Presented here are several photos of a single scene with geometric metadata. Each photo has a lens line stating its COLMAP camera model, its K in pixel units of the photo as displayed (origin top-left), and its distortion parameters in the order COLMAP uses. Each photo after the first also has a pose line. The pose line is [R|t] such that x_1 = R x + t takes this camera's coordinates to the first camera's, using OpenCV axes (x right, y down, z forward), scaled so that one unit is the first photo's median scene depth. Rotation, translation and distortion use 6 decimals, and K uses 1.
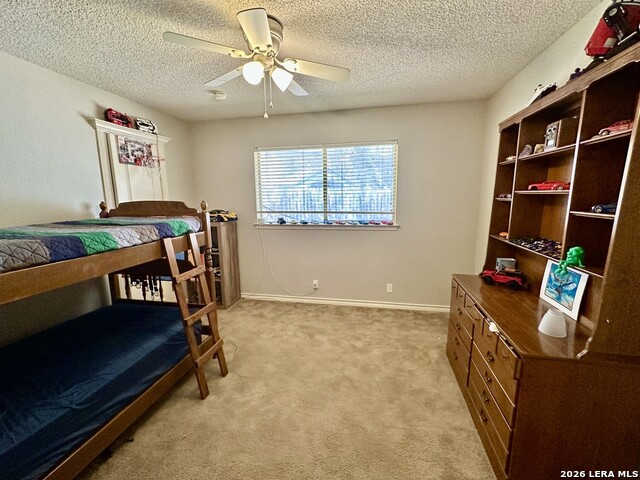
lens RADIAL K [[269.3, 0, 319.4], [0, 269.3, 240.4], [0, 0, 1]] dist [-0.004183, 0.000352]
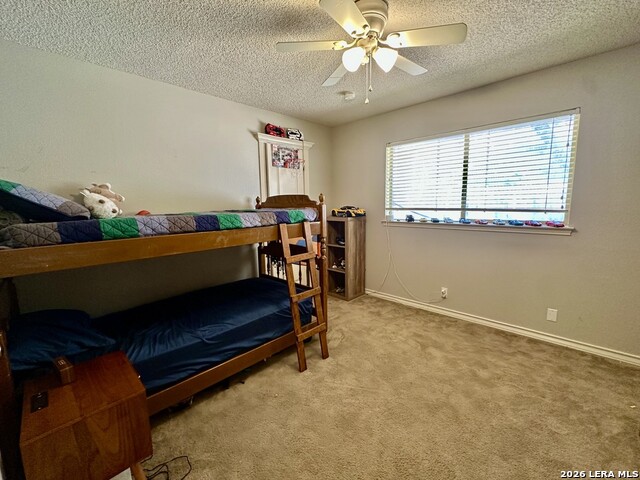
lens RADIAL K [[269.3, 0, 319.7], [0, 269.3, 240.5], [0, 0, 1]] dist [-0.004183, 0.000352]
pose [[0.844721, 0.073164, -0.530183, 0.147470], [-0.079873, 0.996752, 0.010291, 0.029881], [0.529214, 0.033654, 0.847821, 0.070899]]
